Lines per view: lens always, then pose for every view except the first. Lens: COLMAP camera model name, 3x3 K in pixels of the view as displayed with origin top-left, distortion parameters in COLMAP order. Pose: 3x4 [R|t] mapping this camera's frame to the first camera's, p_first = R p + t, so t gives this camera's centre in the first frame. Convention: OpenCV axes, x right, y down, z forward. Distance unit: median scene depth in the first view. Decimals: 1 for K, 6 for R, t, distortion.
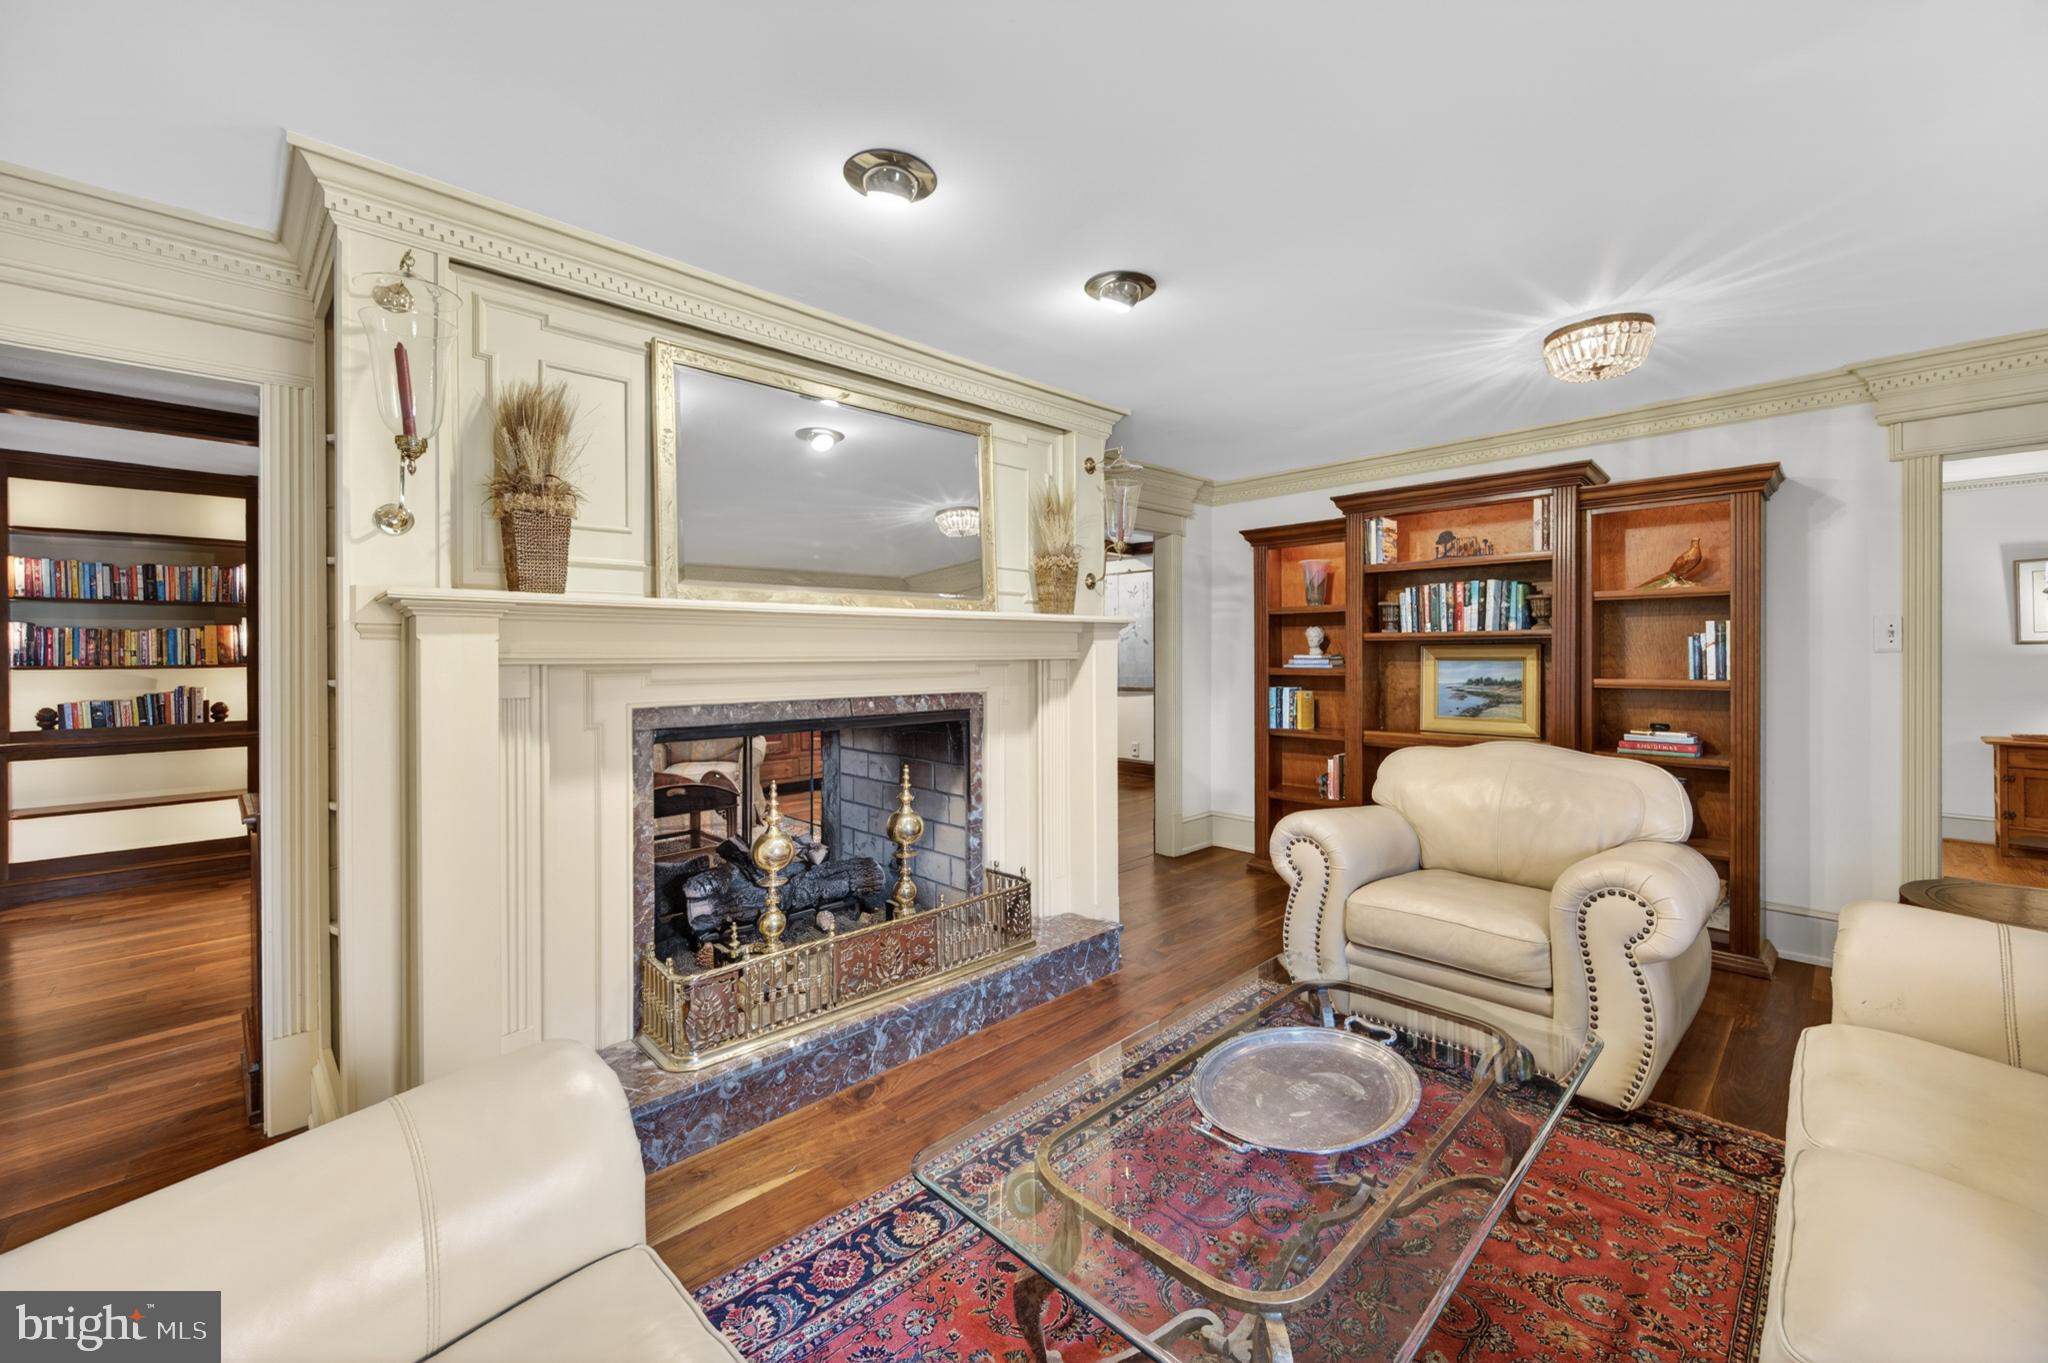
lens RADIAL K [[800.4, 0, 1038.4], [0, 800.4, 659.9], [0, 0, 1]] dist [0.003199, -0.000733]
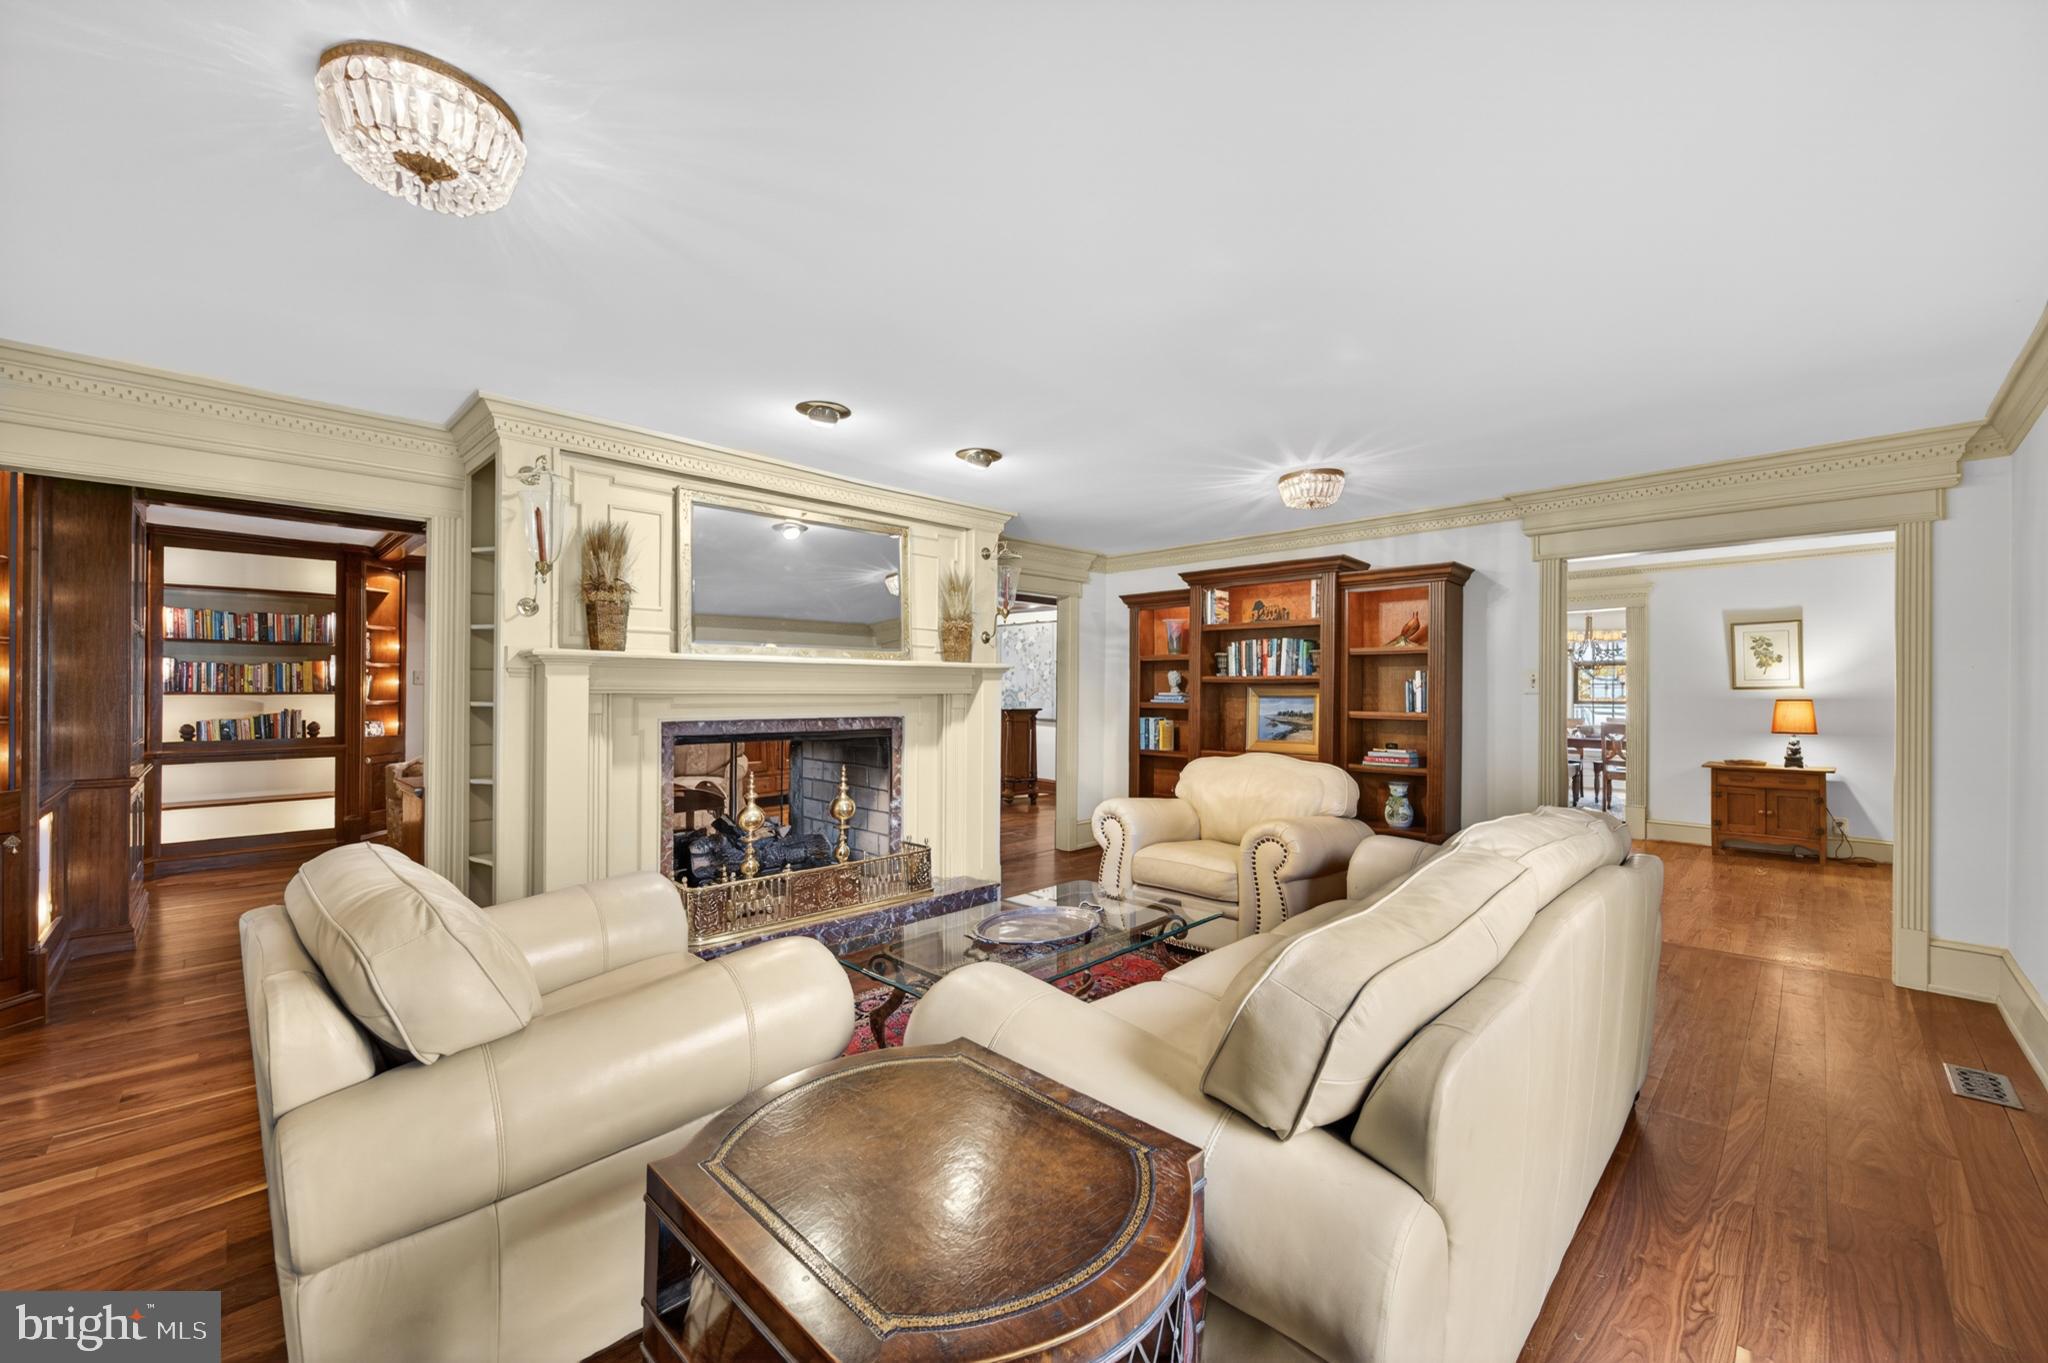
lens RADIAL K [[800.4, 0, 1033.2], [0, 800.4, 689.6], [0, 0, 1]] dist [0.003199, -0.000733]
pose [[0.999880, 0.009290, 0.012415, 0.140657], [-0.009198, 0.999930, -0.007434, 0.001269], [-0.012483, 0.007319, 0.999895, -0.405162]]
